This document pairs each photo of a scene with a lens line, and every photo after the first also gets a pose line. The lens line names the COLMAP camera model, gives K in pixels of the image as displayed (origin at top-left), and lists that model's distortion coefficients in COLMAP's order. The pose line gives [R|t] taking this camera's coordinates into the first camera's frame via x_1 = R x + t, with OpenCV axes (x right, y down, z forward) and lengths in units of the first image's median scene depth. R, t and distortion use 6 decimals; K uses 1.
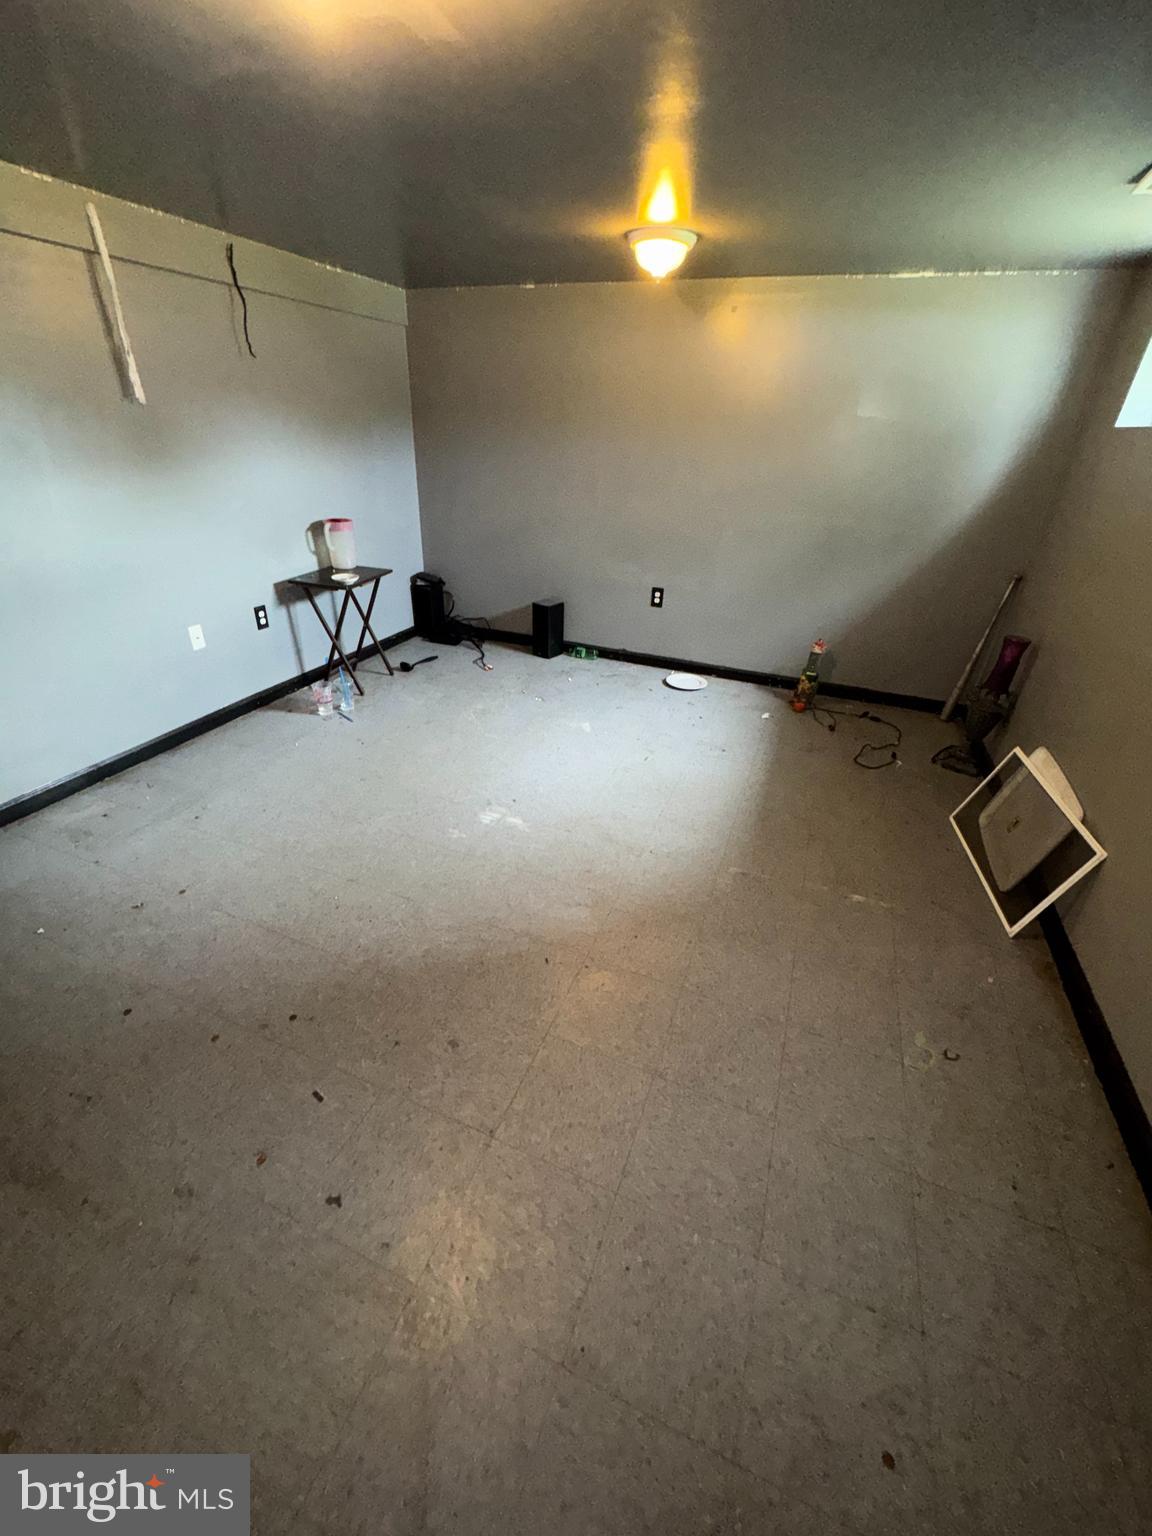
lens RADIAL K [[615.3, 0, 575.0], [0, 615.3, 767.2], [0, 0, 1]] dist [0.001048, 0.000329]
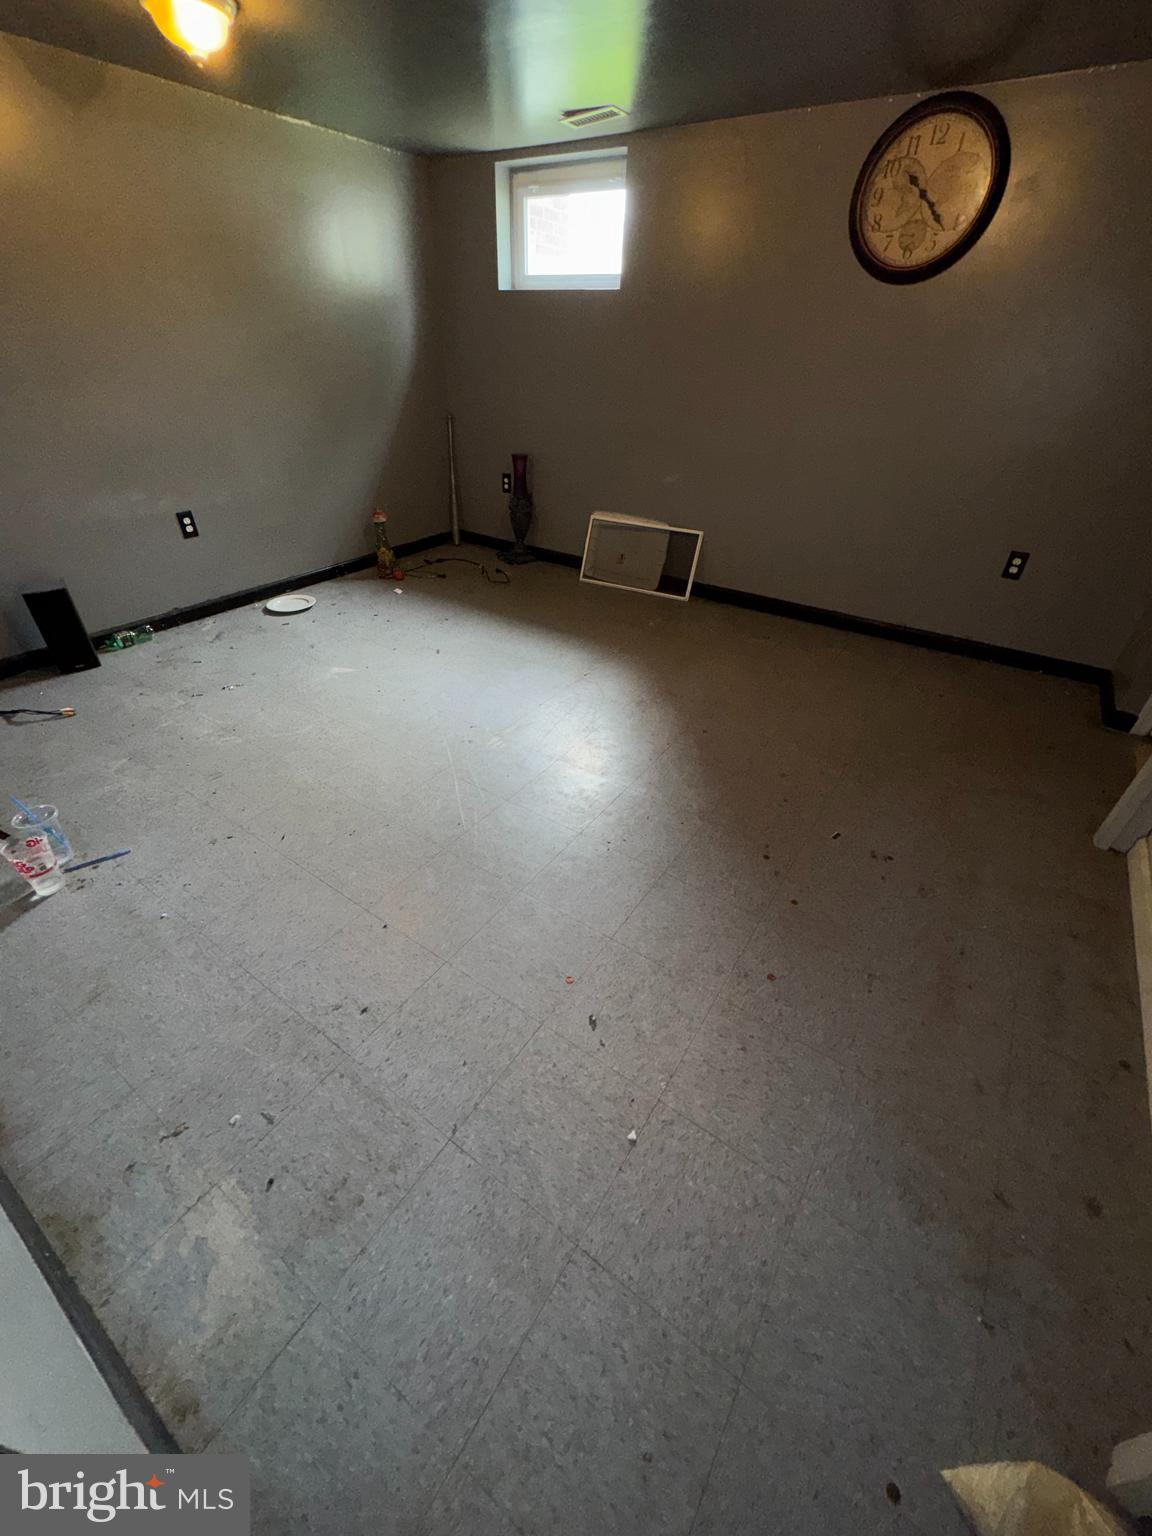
lens RADIAL K [[615.3, 0, 573.7], [0, 615.3, 769.2], [0, 0, 1]] dist [0.001048, 0.000329]
pose [[0.218547, -0.587147, 0.779420, -0.564525], [0.465009, 0.764872, 0.445801, -0.163840], [-0.857907, 0.265008, 0.440189, 0.326954]]
